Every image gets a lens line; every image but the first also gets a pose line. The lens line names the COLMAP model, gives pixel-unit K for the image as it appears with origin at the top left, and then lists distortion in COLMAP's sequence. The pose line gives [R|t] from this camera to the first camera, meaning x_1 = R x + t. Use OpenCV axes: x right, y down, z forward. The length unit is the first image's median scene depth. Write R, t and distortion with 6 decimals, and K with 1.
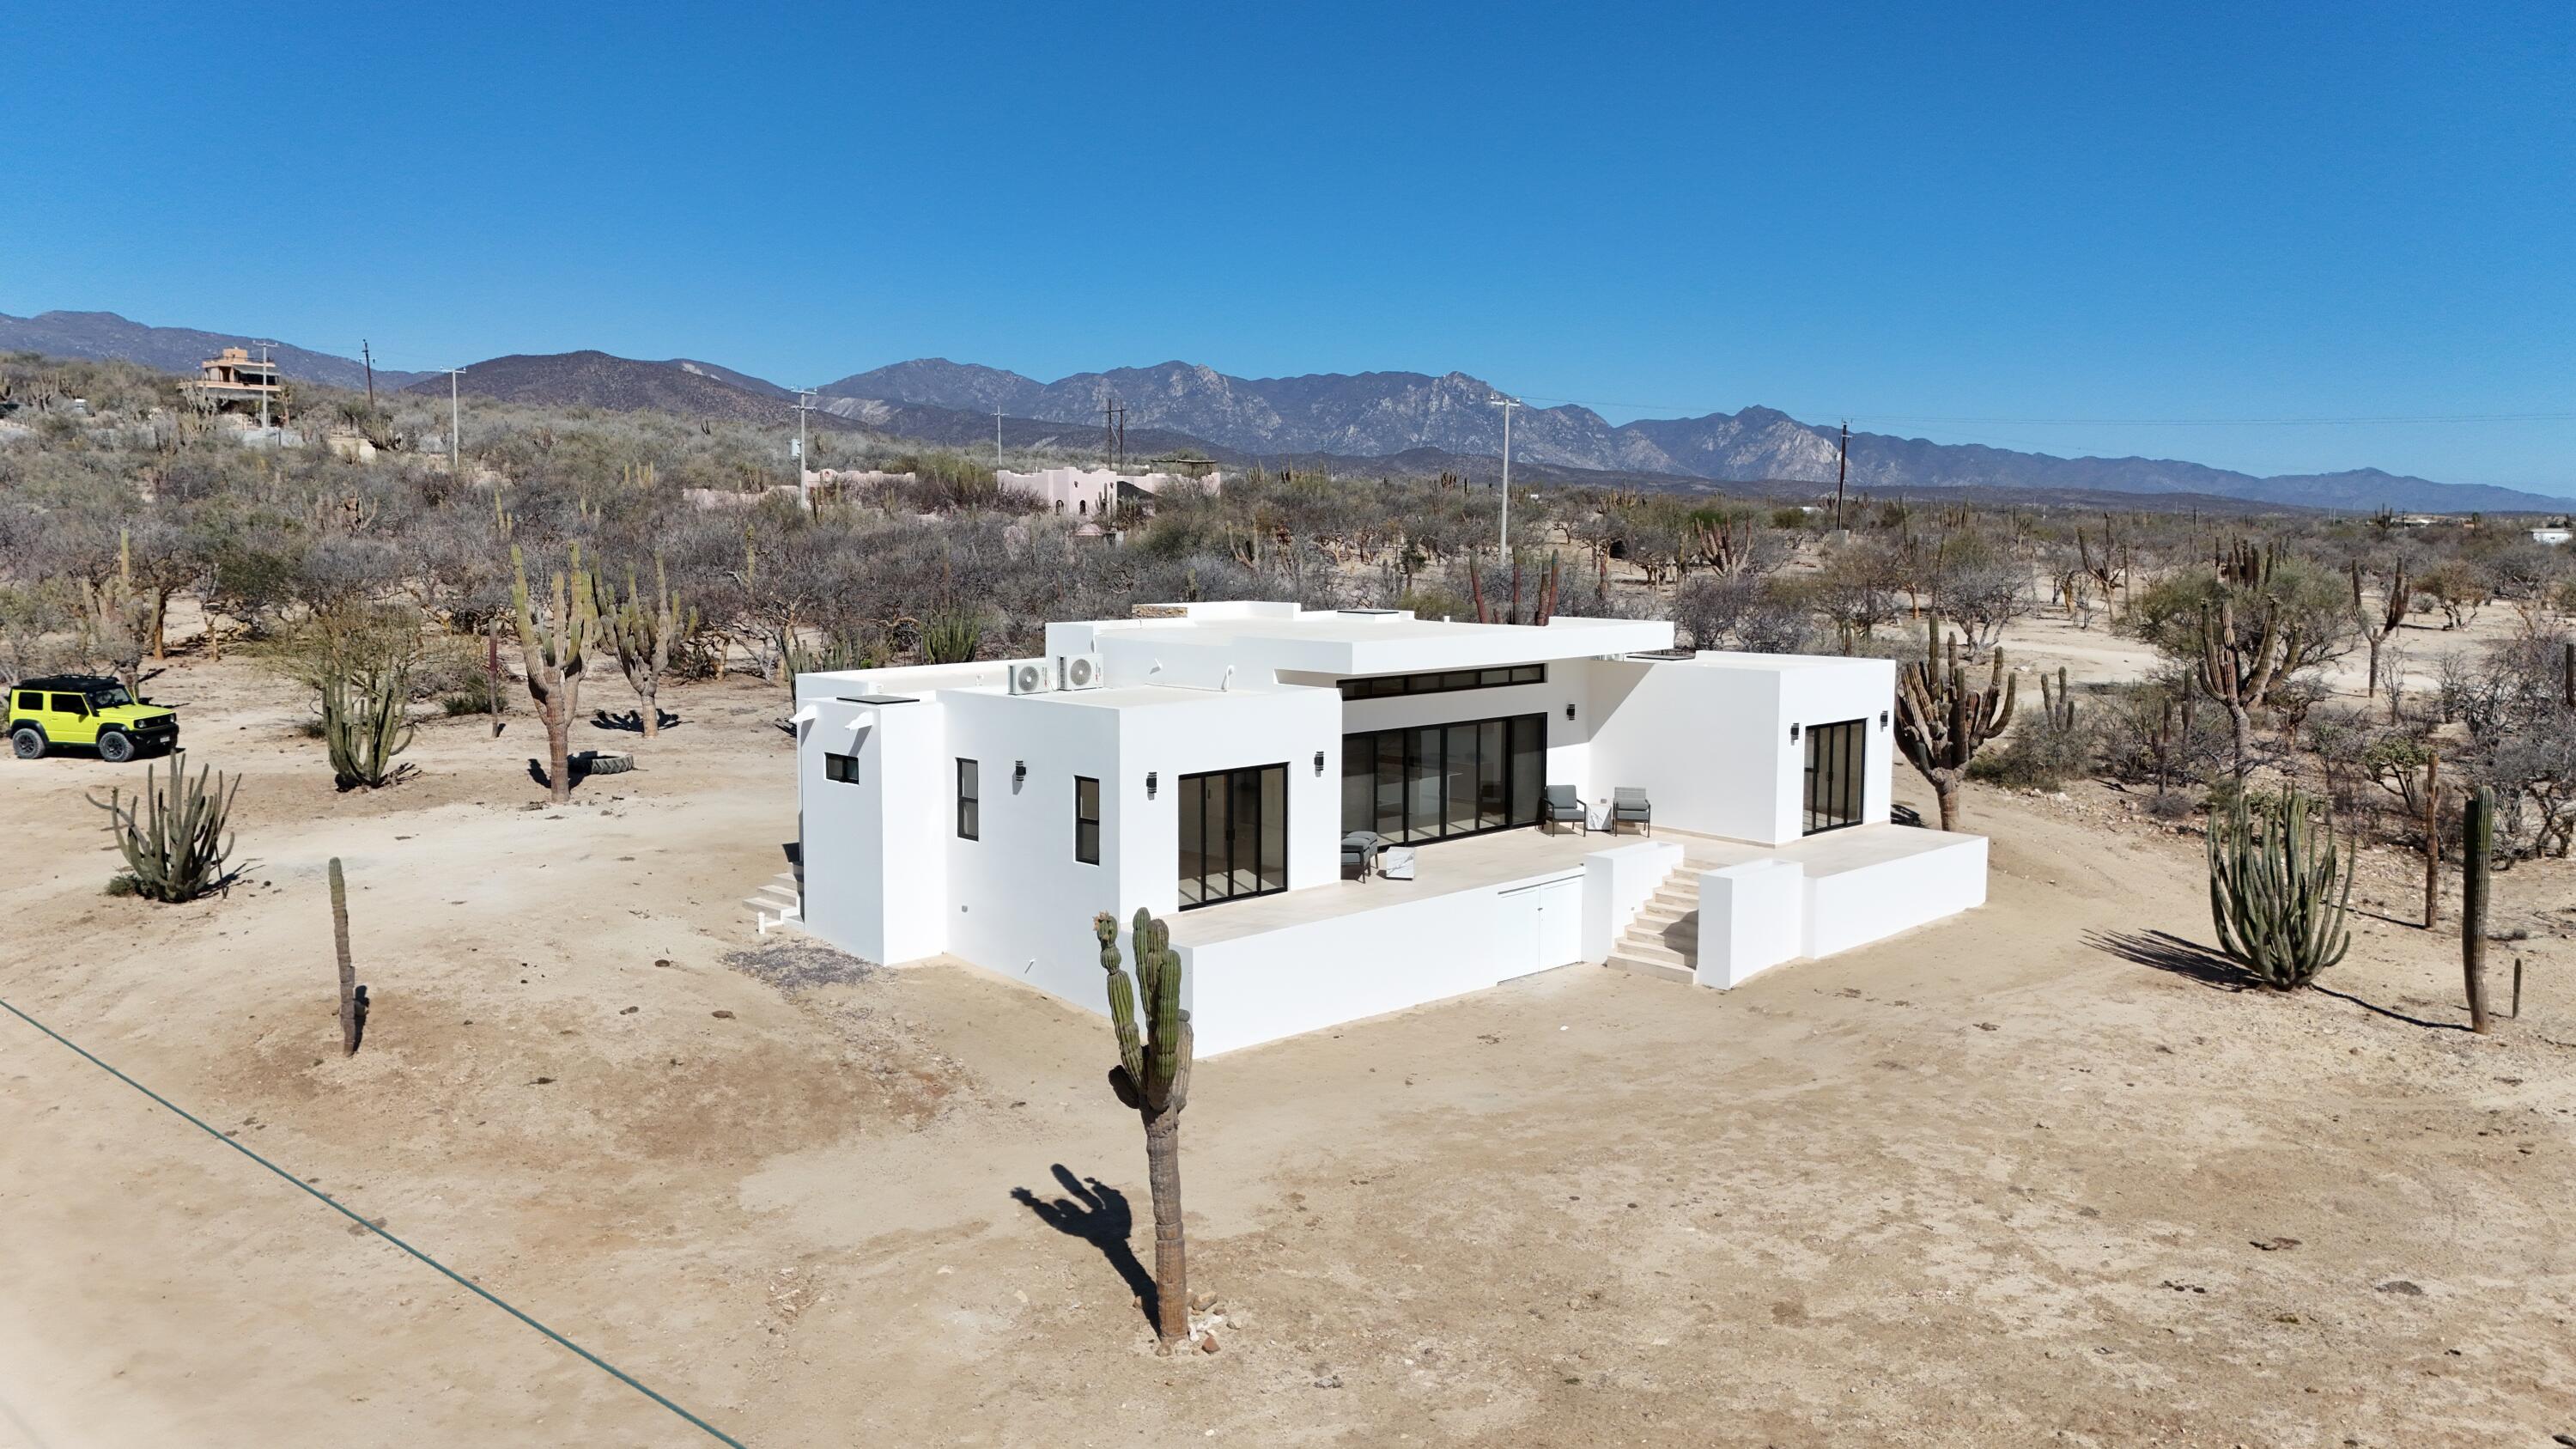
lens RADIAL K [[1879.9, 0, 1301.7], [0, 1879.9, 716.4], [0, 0, 1]] dist [0.076914, -0.075479]
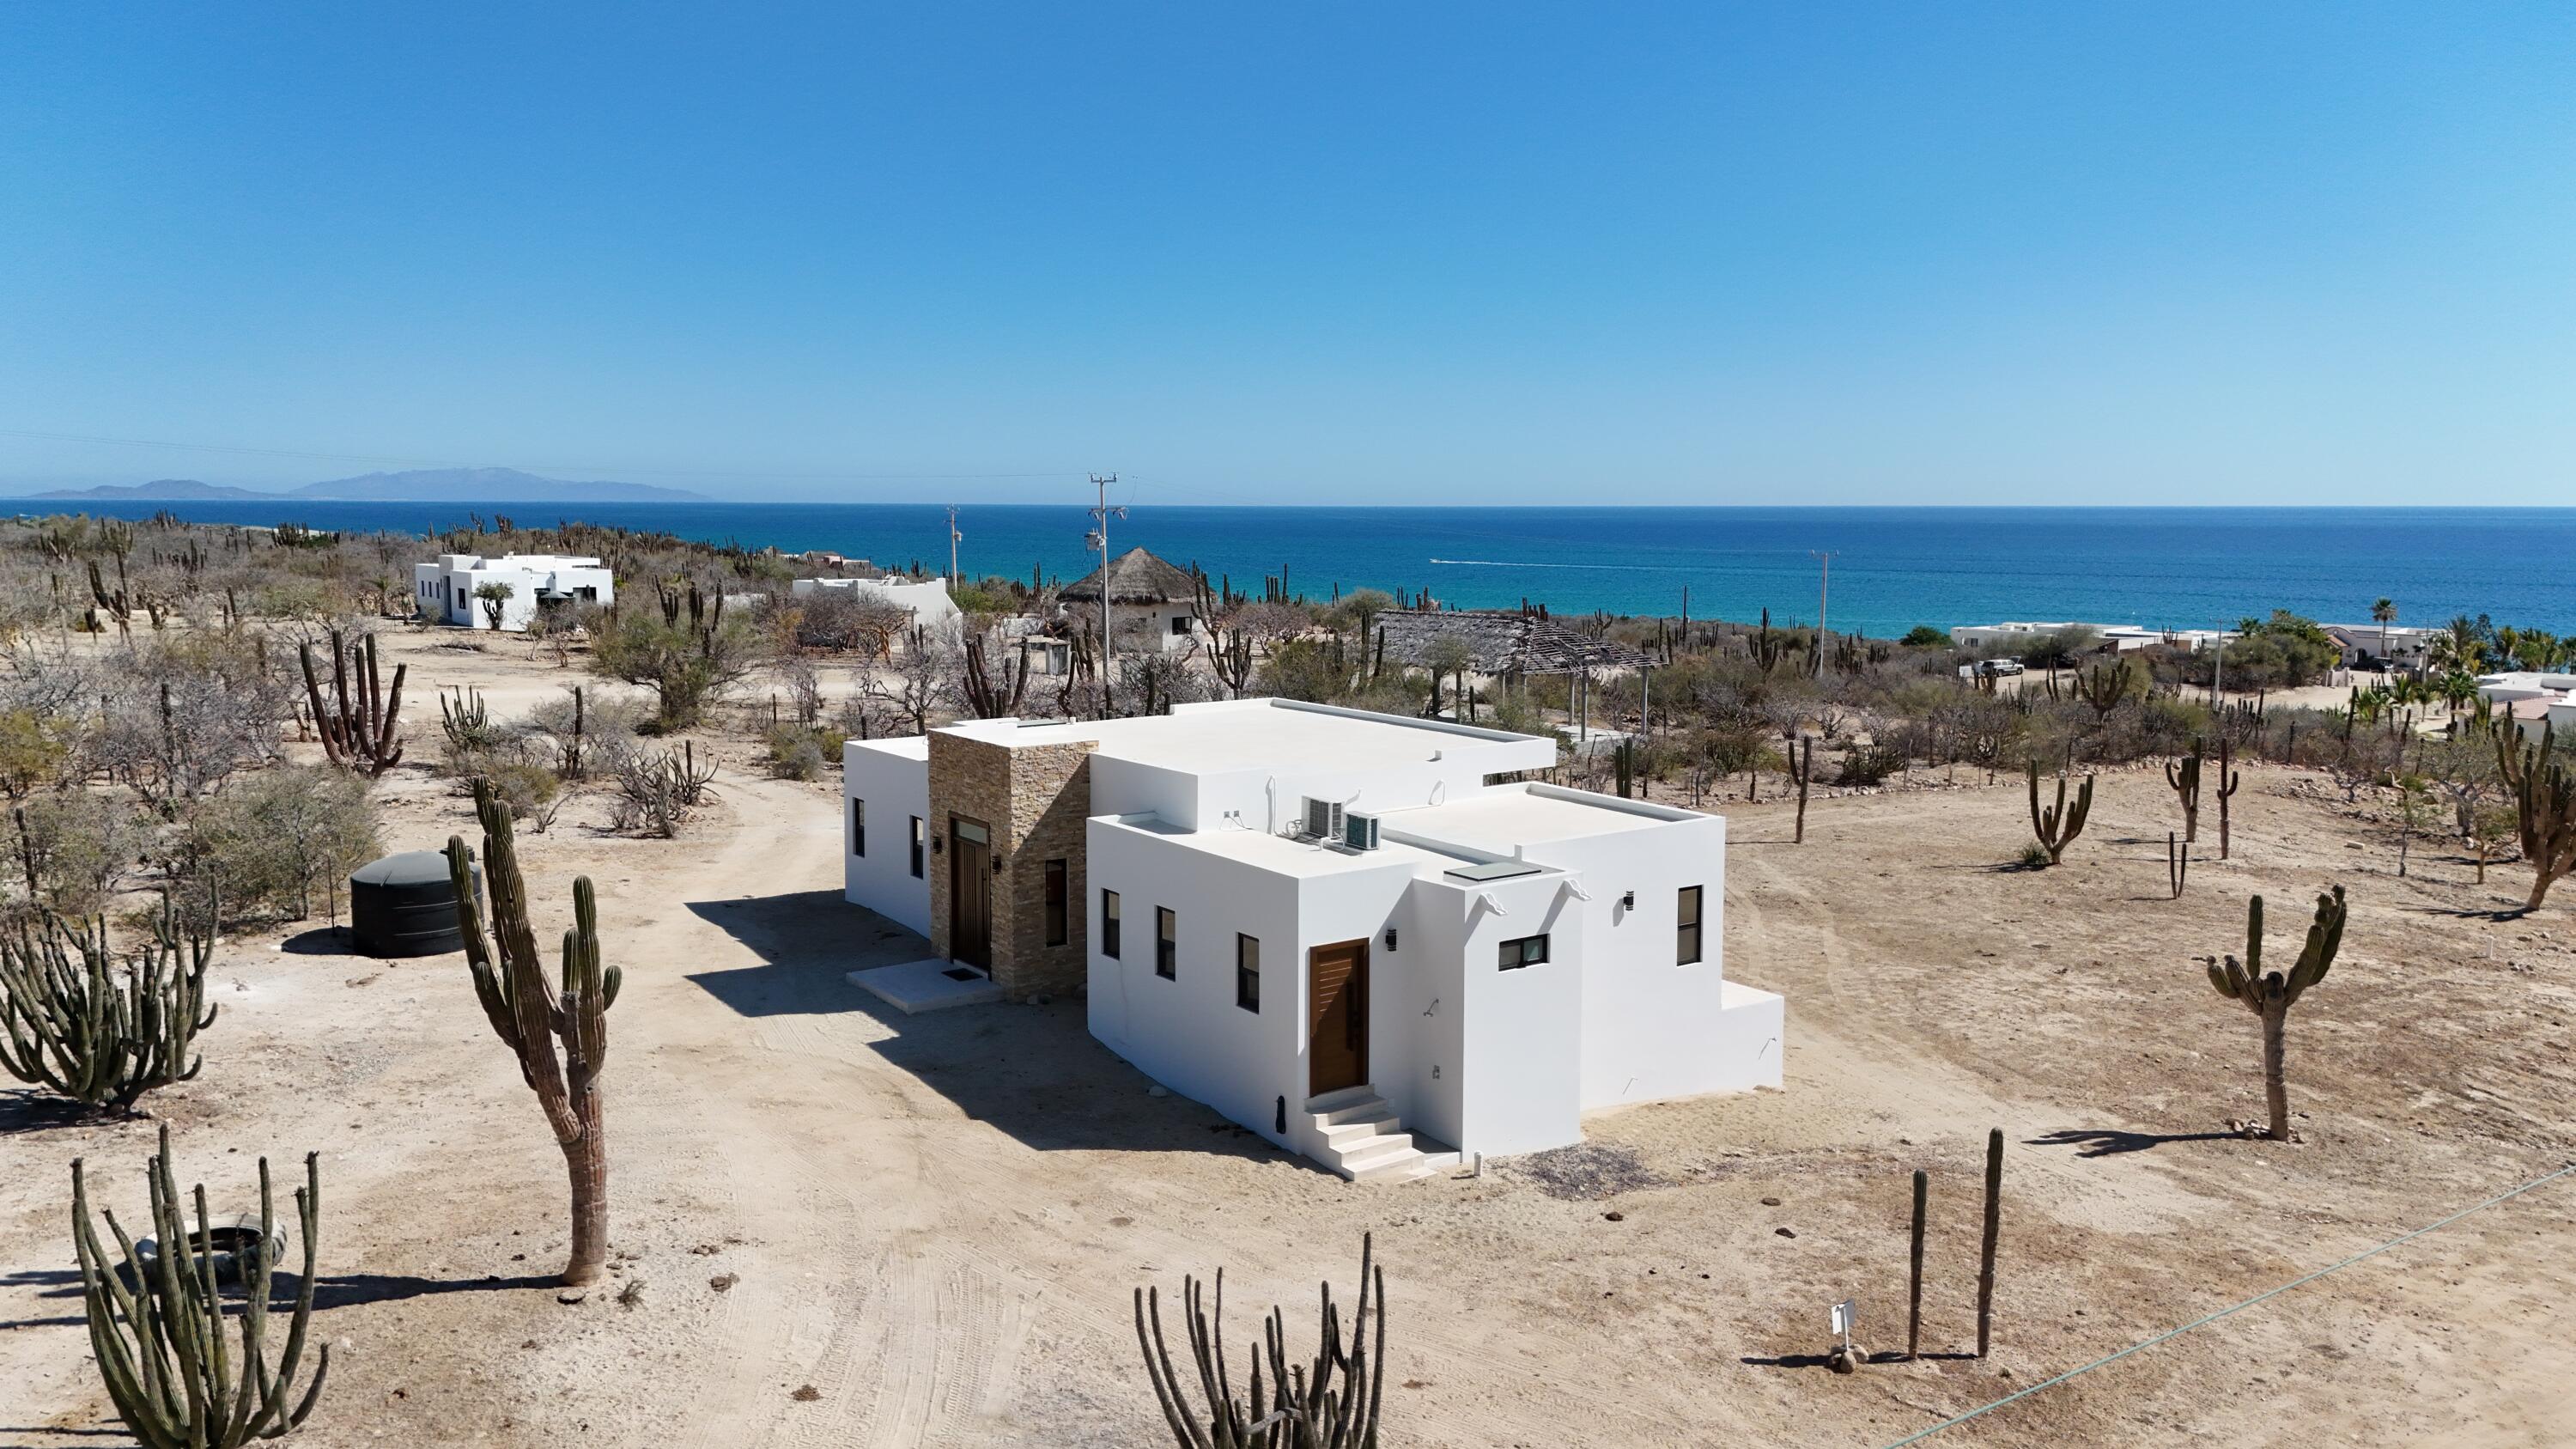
lens RADIAL K [[1879.9, 0, 1301.7], [0, 1879.9, 716.4], [0, 0, 1]] dist [0.076914, -0.075479]
pose [[0.156052, -0.113671, 0.981186, -1.267964], [0.099302, 0.990129, 0.098913, -0.204359], [-0.982745, 0.081998, 0.165799, 1.074416]]
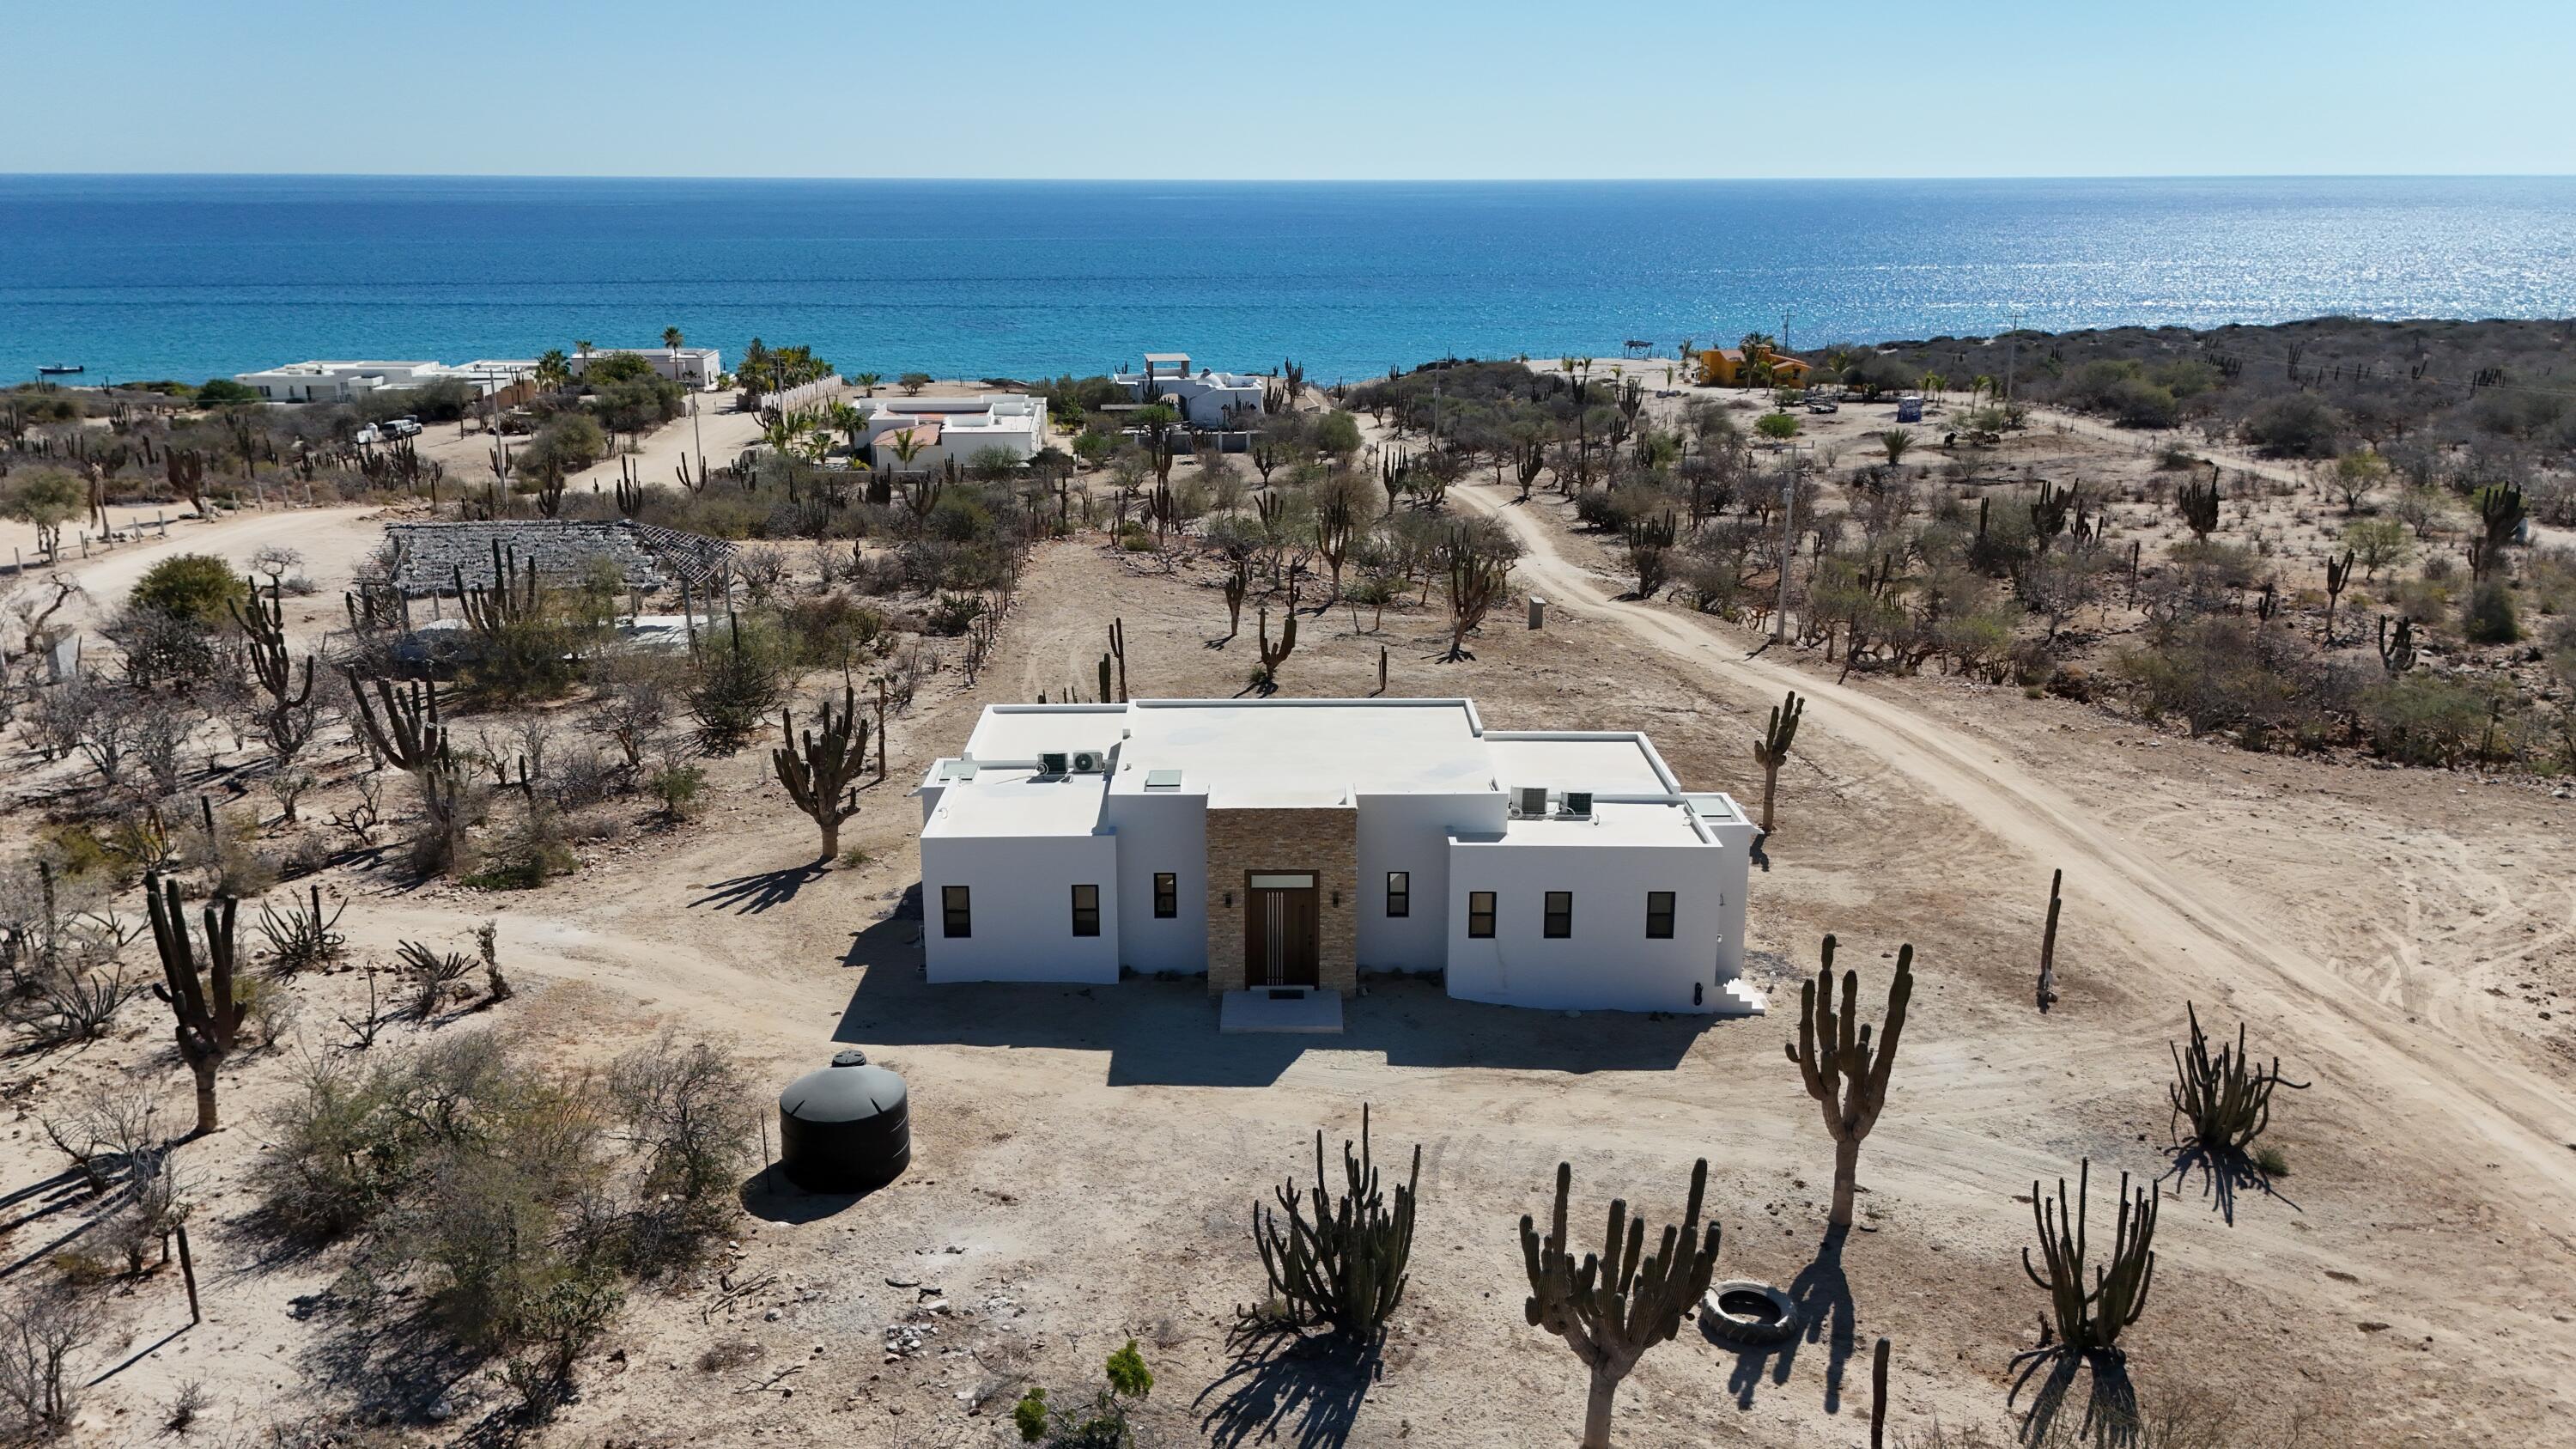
lens RADIAL K [[1871.6, 0, 1292.6], [0, 1871.6, 715.8], [0, 0, 1]] dist [0.114118, -0.217811]
pose [[-0.715139, -0.194138, 0.671481, -1.083007], [0.070281, 0.935816, 0.345413, -0.677287], [-0.695440, 0.294210, -0.655594, 2.453683]]
